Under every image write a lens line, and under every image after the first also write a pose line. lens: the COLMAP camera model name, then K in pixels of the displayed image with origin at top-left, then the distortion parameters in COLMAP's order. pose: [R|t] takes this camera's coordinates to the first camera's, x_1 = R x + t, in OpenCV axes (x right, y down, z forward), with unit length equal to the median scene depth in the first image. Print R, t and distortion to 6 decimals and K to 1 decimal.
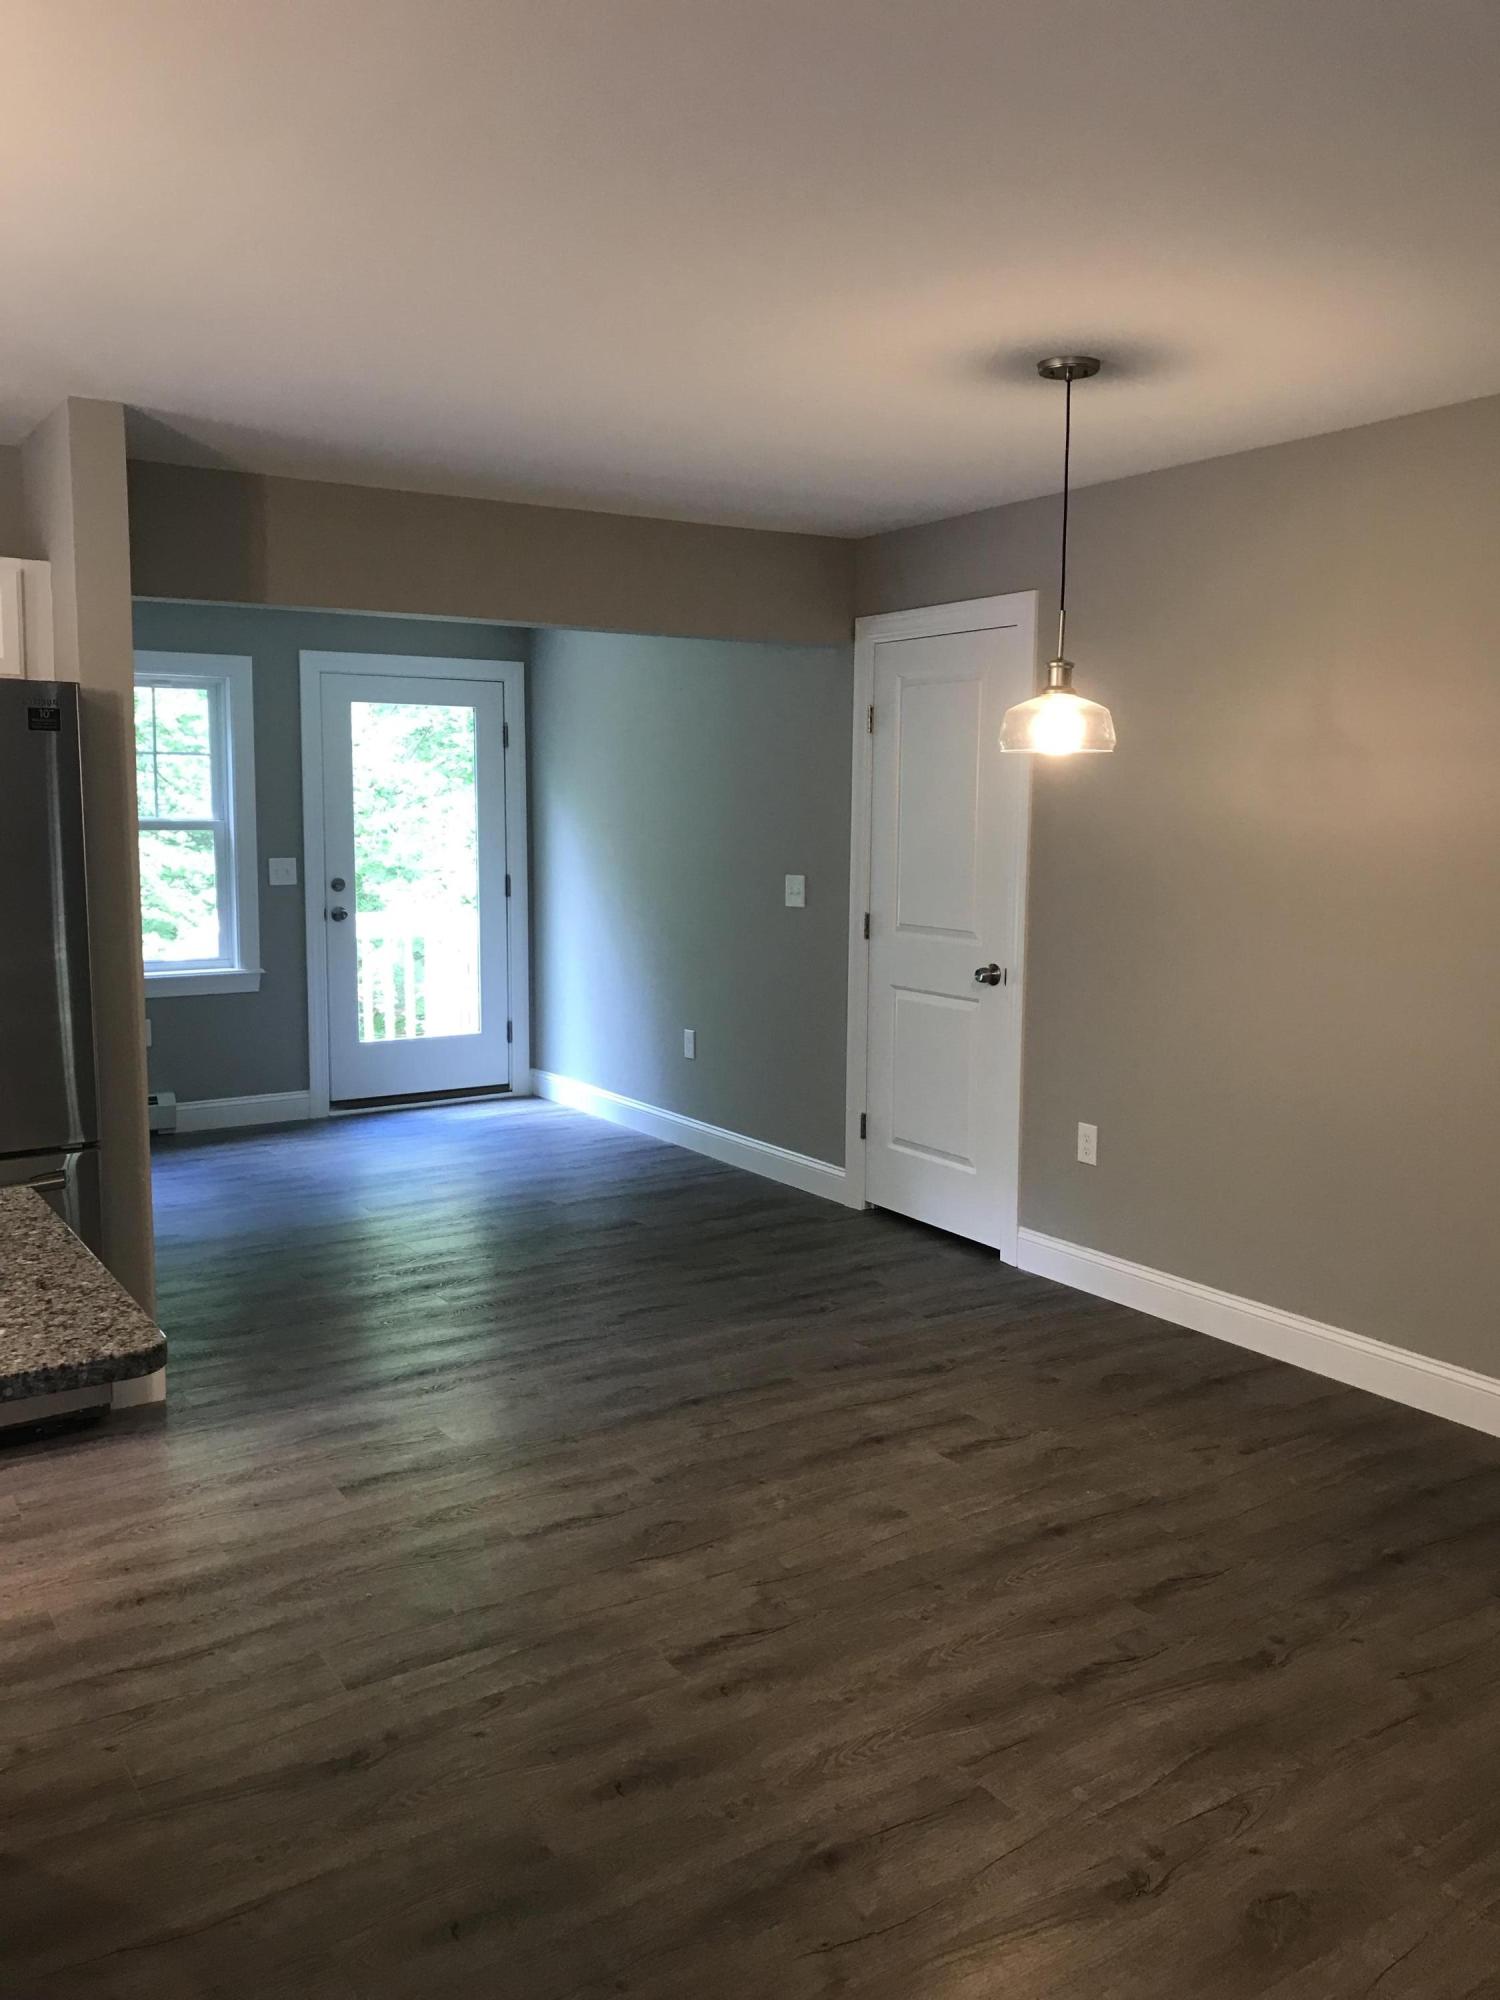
lens RADIAL K [[1652.2, 0, 749.8], [0, 1652.2, 999.9], [0, 0, 1]] dist [0.018551, 0.004656]
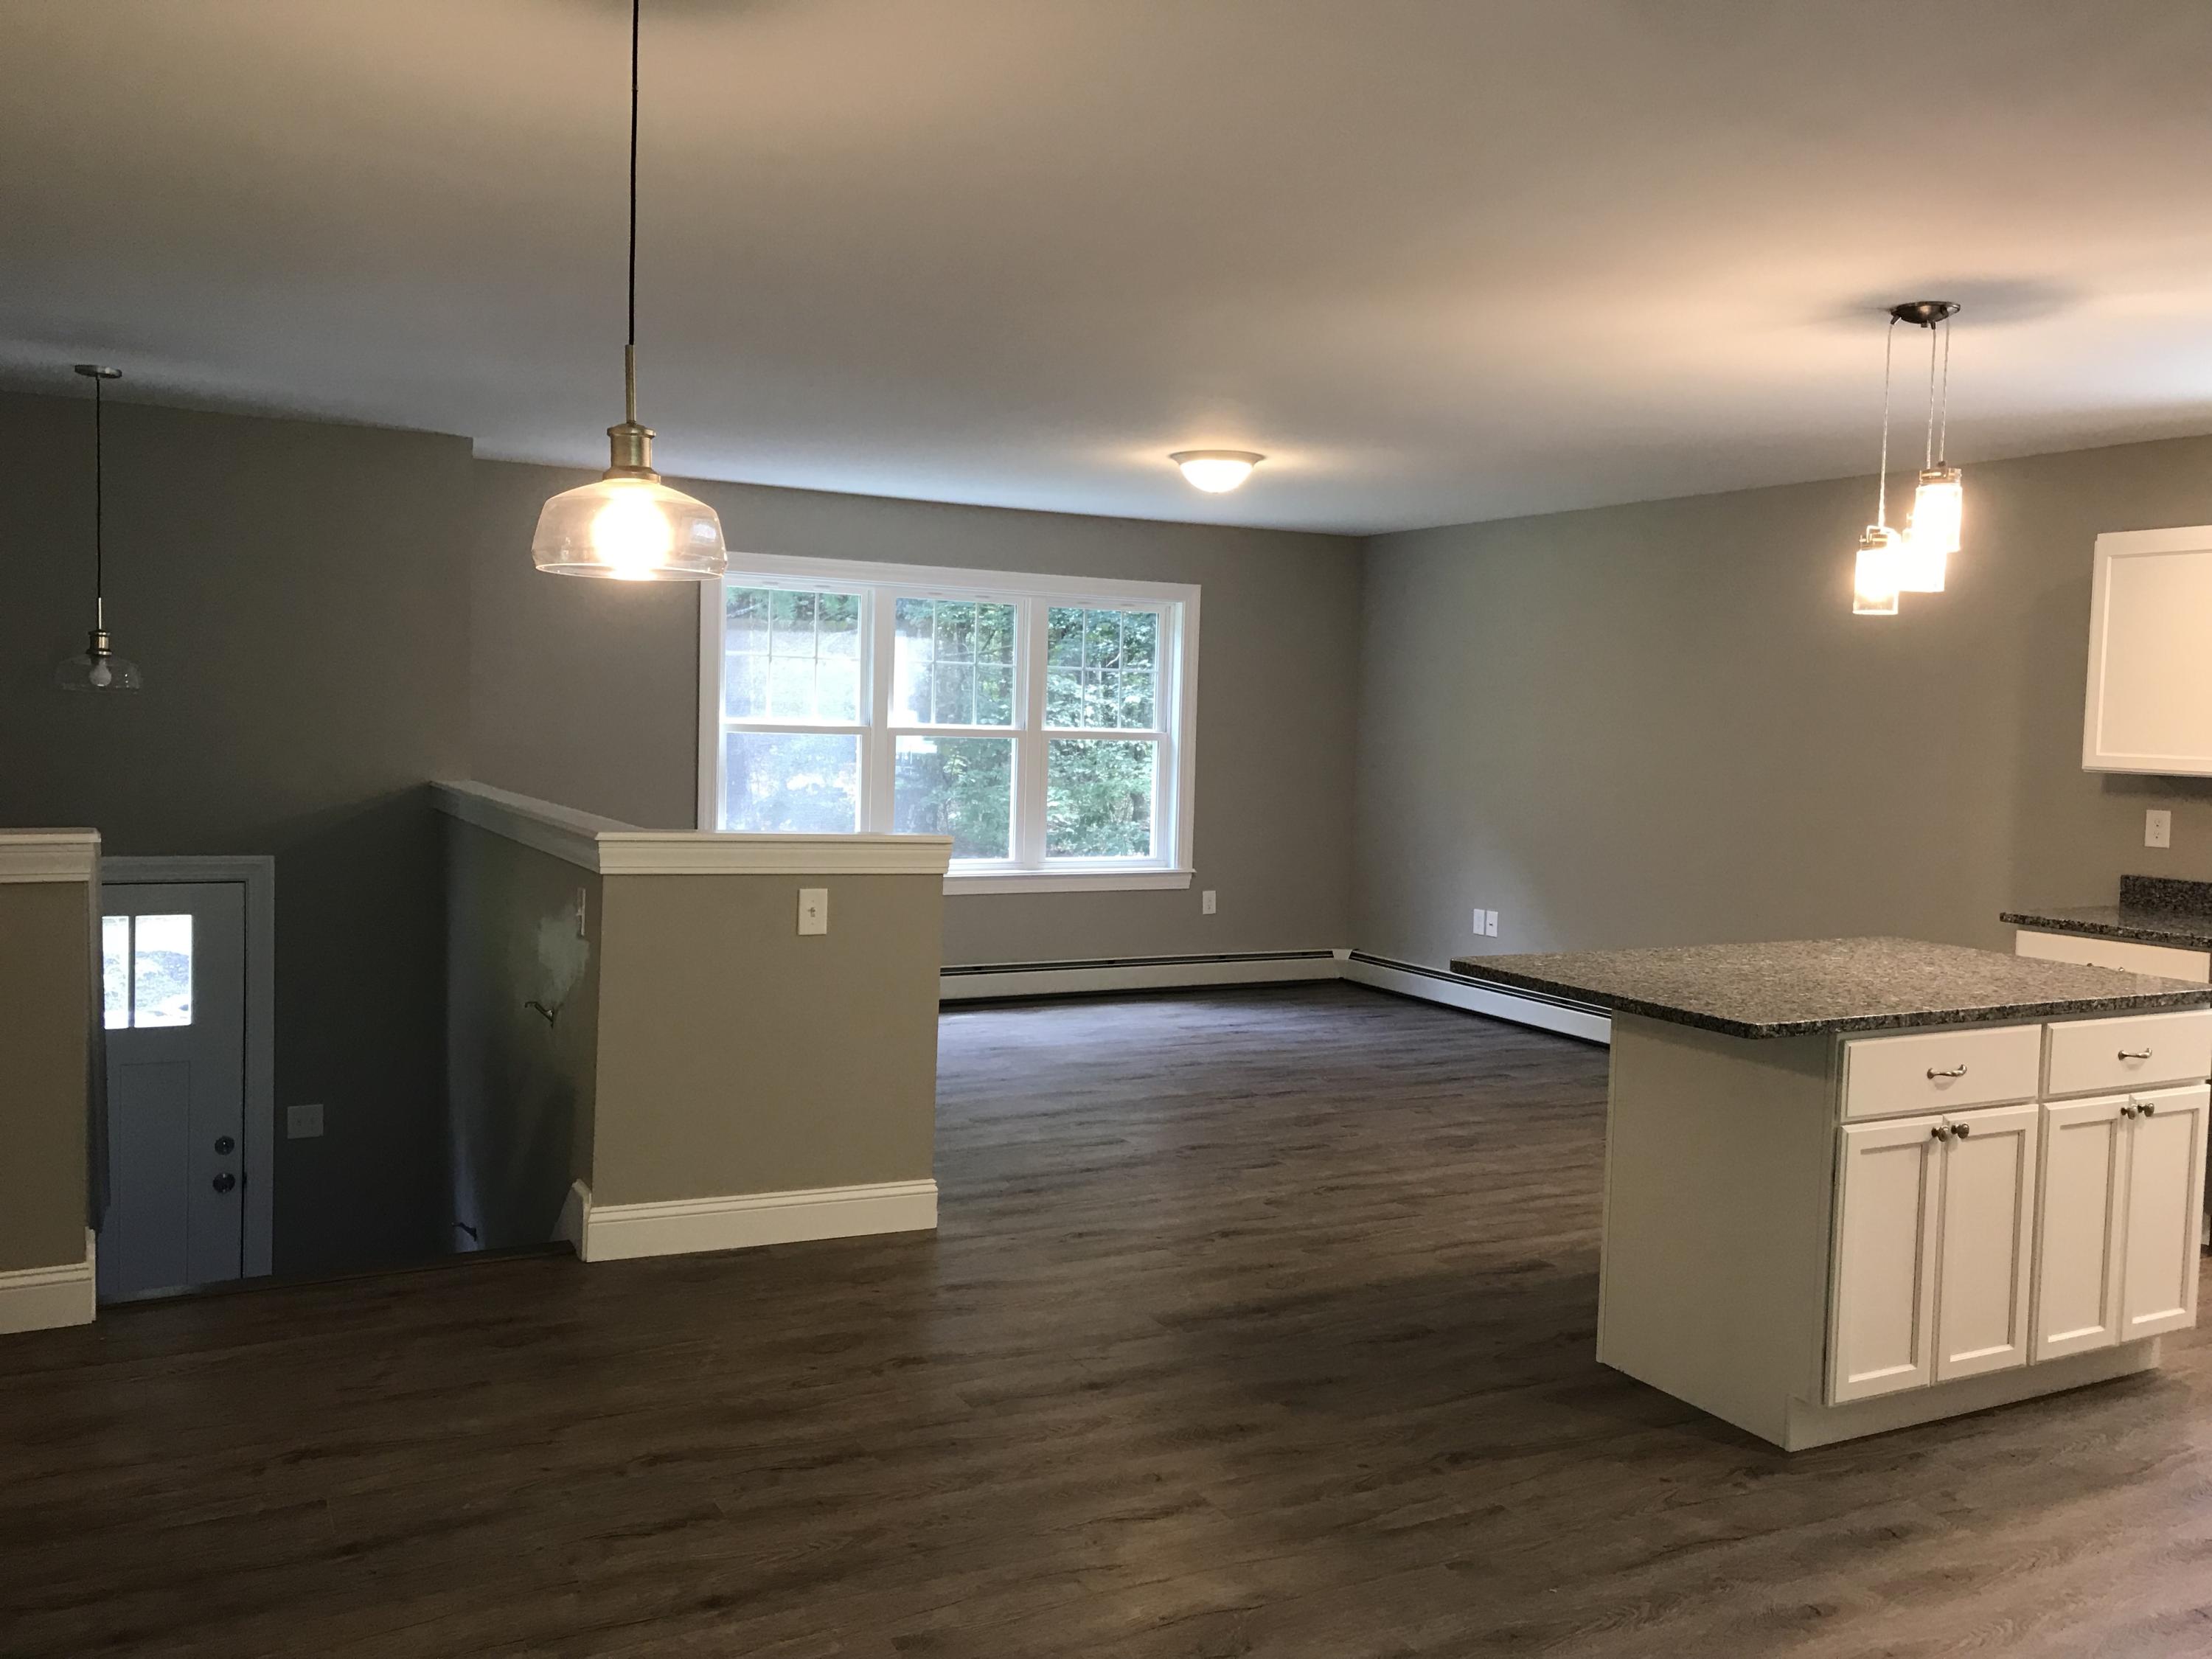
lens RADIAL K [[1827.3, 0, 1105.4], [0, 1827.3, 824.1], [0, 0, 1]] dist [0.018551, 0.004656]
pose [[-0.996574, -0.038049, 0.073432, -0.052746], [-0.023983, 0.982688, 0.183712, -0.233596], [-0.079151, 0.181321, -0.980234, 2.069436]]
